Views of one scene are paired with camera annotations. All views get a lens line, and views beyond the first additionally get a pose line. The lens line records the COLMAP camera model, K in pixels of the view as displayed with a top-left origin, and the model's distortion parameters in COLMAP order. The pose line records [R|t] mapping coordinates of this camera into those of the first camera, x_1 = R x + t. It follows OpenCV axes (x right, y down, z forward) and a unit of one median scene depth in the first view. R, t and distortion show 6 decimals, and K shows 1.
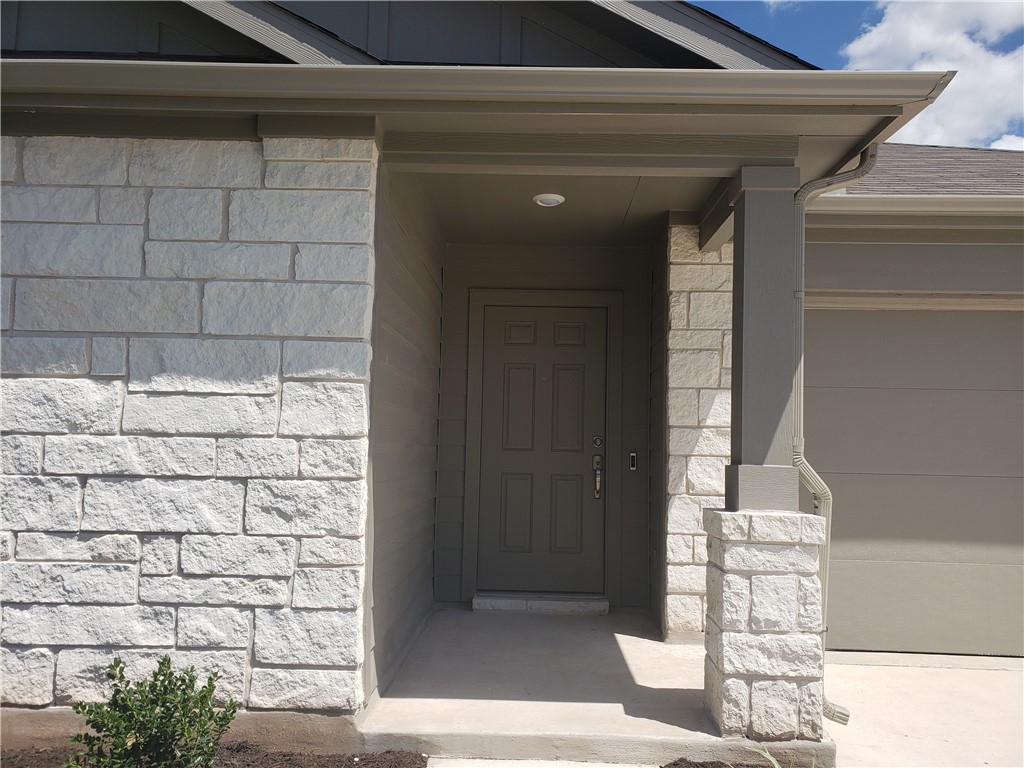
lens RADIAL K [[799.1, 0, 513.9], [0, 799.1, 393.4], [0, 0, 1]] dist [0.054000, -0.029405]
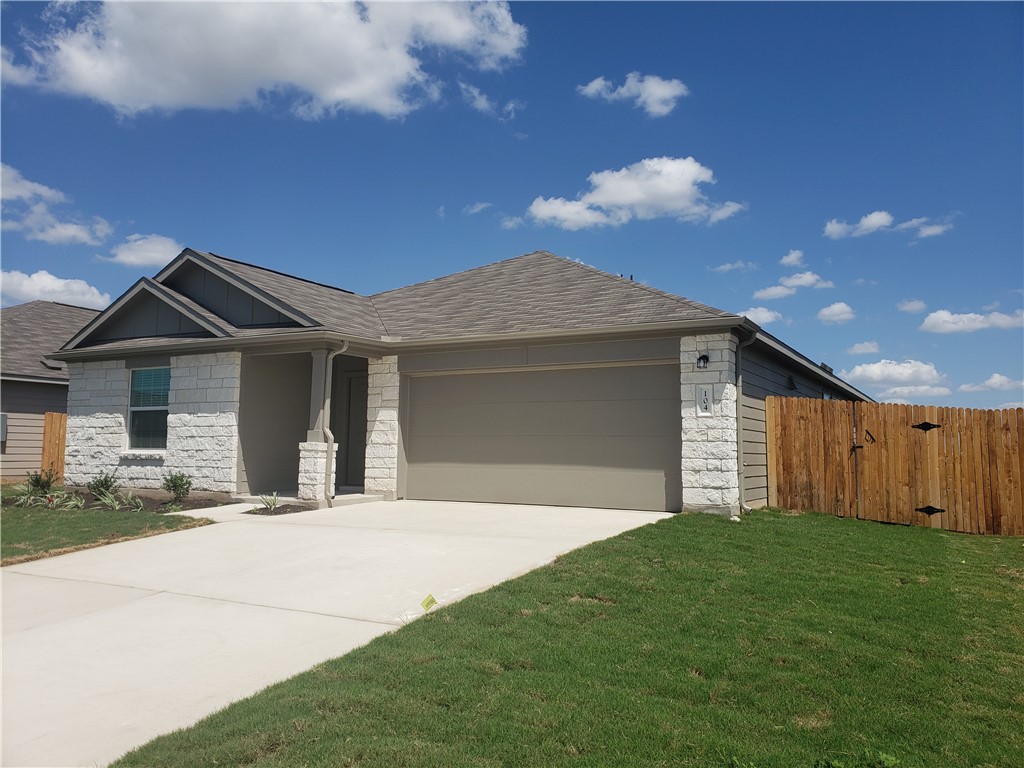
lens RADIAL K [[799.1, 0, 508.9], [0, 799.1, 381.3], [0, 0, 1]] dist [0.054000, -0.029405]
pose [[0.879415, -0.051893, -0.473220, 2.948853], [0.041672, 0.998617, -0.032066, 0.017848], [0.474229, 0.008479, 0.880361, -1.903170]]
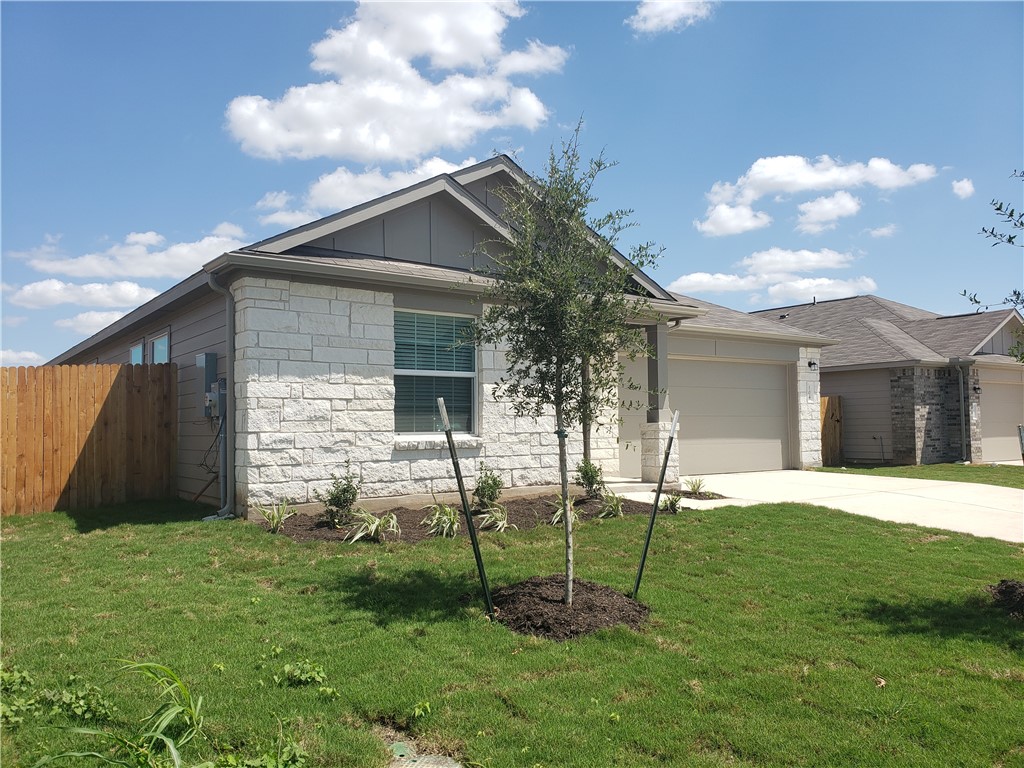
lens RADIAL K [[799.1, 0, 513.6], [0, 799.1, 380.6], [0, 0, 1]] dist [0.054000, -0.029405]
pose [[0.791014, 0.007065, 0.611757, -2.427489], [-0.019830, 0.999704, 0.014095, -0.076096], [-0.611476, -0.023281, 0.790920, -1.437623]]
